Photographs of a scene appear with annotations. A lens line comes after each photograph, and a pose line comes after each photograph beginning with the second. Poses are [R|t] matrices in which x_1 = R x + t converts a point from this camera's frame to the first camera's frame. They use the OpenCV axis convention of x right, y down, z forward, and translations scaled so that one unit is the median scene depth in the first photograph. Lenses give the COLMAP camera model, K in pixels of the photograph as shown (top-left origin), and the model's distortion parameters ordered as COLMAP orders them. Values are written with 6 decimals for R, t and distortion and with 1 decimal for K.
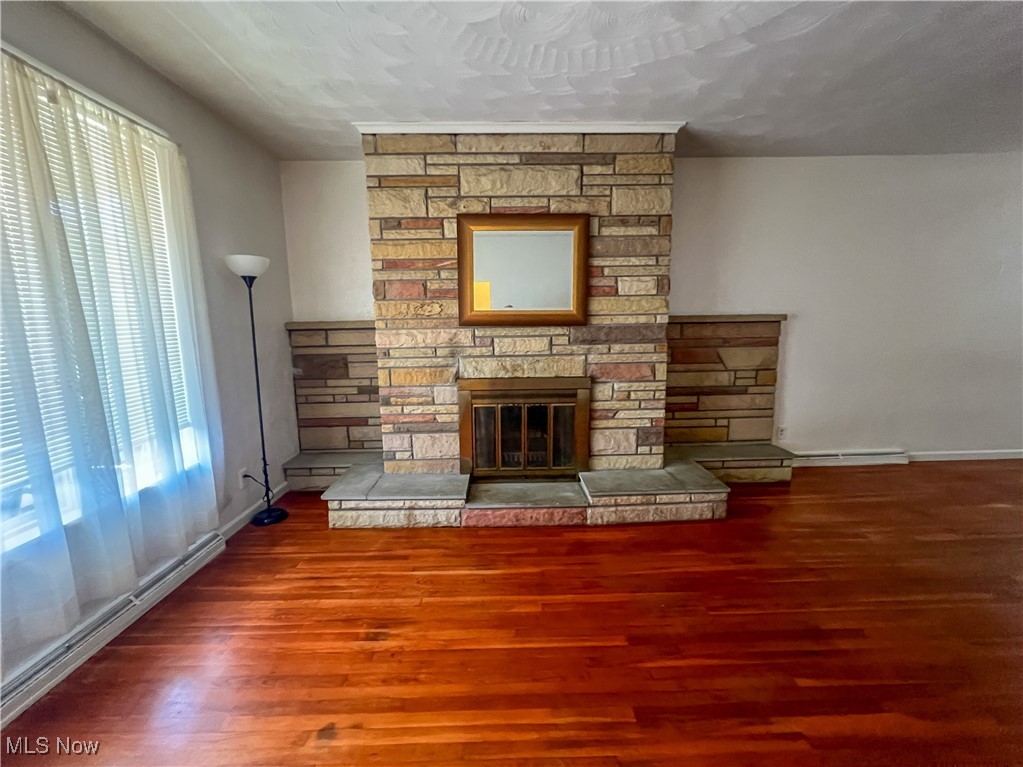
lens RADIAL K [[412.7, 0, 514.1], [0, 412.7, 382.2], [0, 0, 1]] dist [-0.003316, -0.000299]
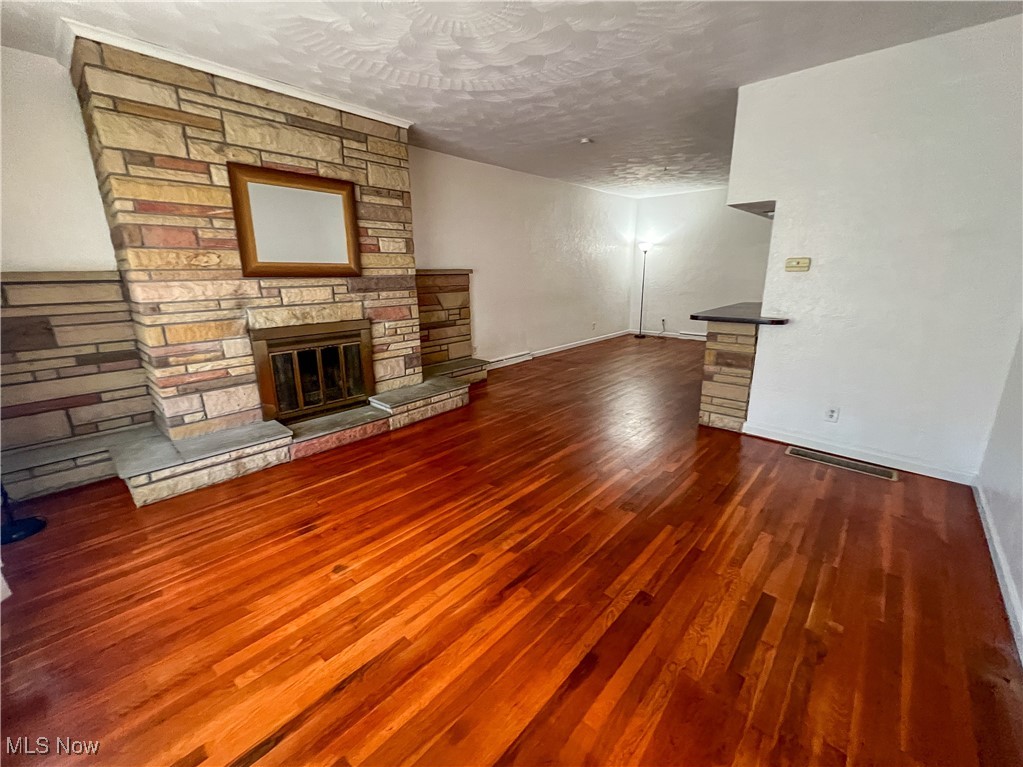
lens RADIAL K [[412.3, 0, 506.6], [0, 412.3, 381.9], [0, 0, 1]] dist [-0.002347, -0.000026]
pose [[0.695182, -0.178594, 0.696295, -0.440480], [0.104569, 0.983466, 0.147848, 0.034901], [-0.711187, -0.029971, 0.702363, -0.181125]]
